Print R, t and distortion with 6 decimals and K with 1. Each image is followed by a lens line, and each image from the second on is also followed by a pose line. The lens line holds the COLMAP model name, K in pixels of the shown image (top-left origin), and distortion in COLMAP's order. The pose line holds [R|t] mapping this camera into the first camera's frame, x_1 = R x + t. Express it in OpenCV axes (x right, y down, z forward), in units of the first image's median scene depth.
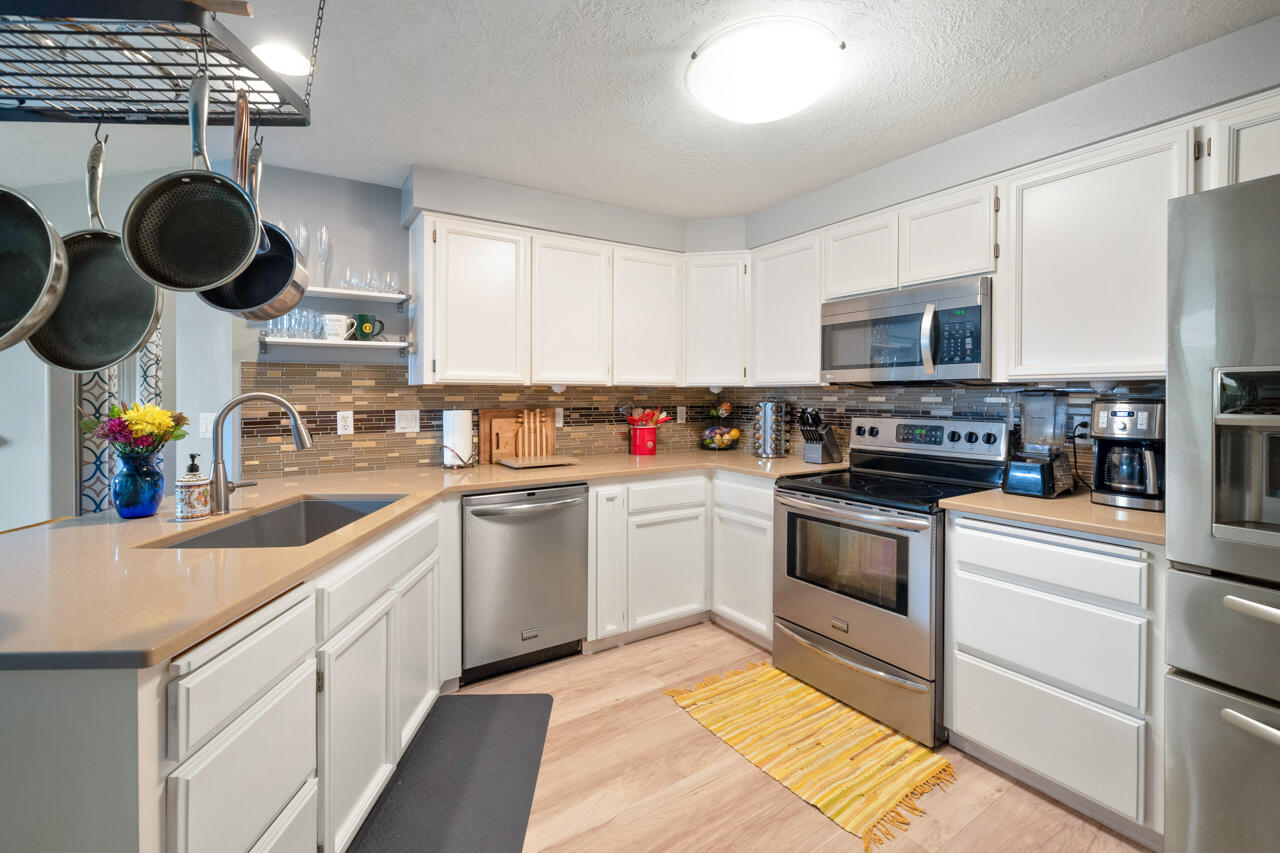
lens RADIAL K [[562.5, 0, 634.6], [0, 562.5, 406.7], [0, 0, 1]] dist [0.000414, -0.000194]
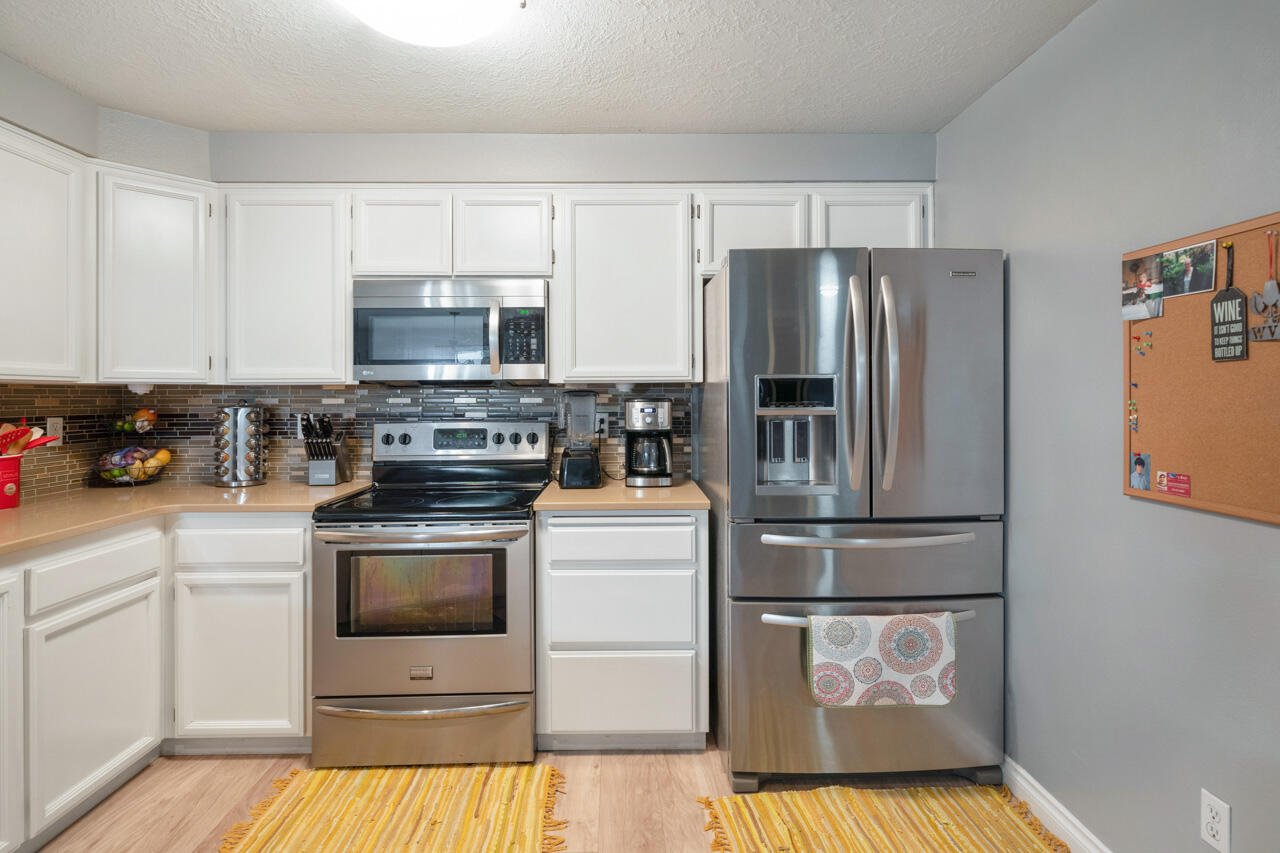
lens RADIAL K [[668.6, 0, 640.4], [0, 668.6, 401.8], [0, 0, 1]] dist [0.000297, 0.000705]
pose [[0.522485, -0.010473, 0.852584, -0.274206], [0.022624, 0.999743, -0.001584, -0.002748], [-0.852348, 0.020116, 0.522588, 0.183322]]
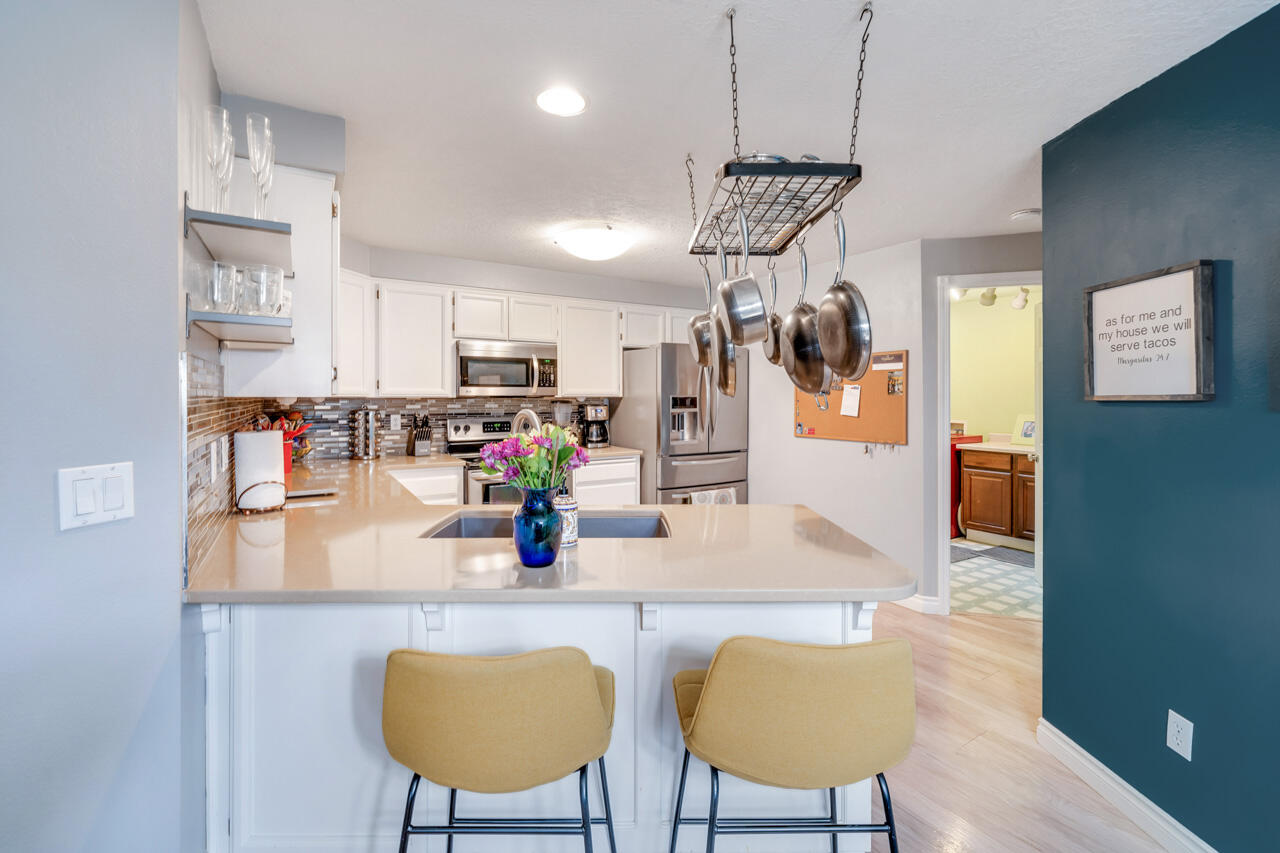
lens RADIAL K [[559.2, 0, 641.1], [0, 559.2, 402.2], [0, 0, 1]] dist [-0.000209, -0.000129]
pose [[0.007828, -0.009735, 0.999922, -1.163782], [0.021607, 0.999721, 0.009564, -0.031352], [-0.999736, 0.021530, 0.008037, 0.569011]]
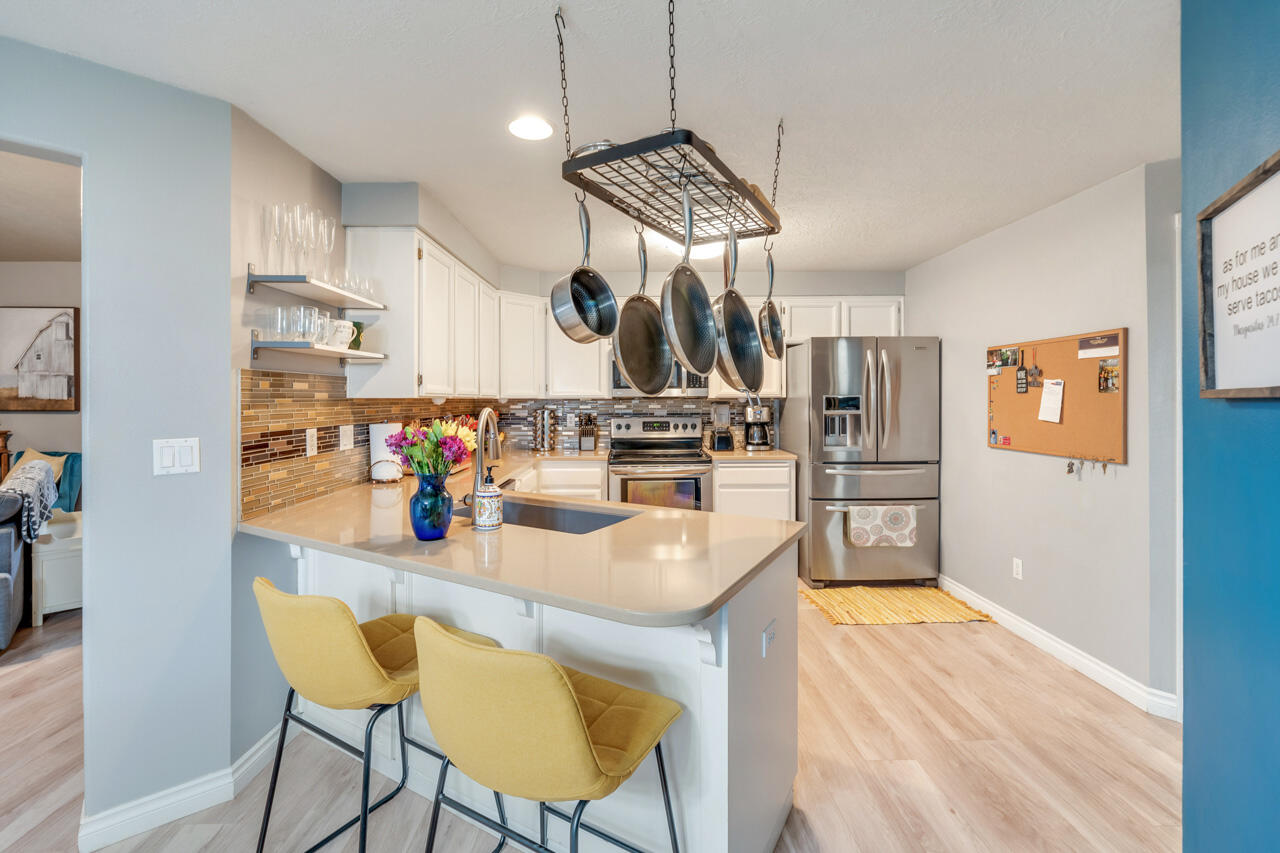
lens RADIAL K [[562.5, 0, 634.6], [0, 562.5, 406.7], [0, 0, 1]] dist [0.000414, -0.000194]
pose [[0.528562, -0.013256, 0.848791, -1.041419], [0.021776, 0.999761, 0.002053, -0.017709], [-0.848615, 0.017398, 0.528724, 0.127628]]
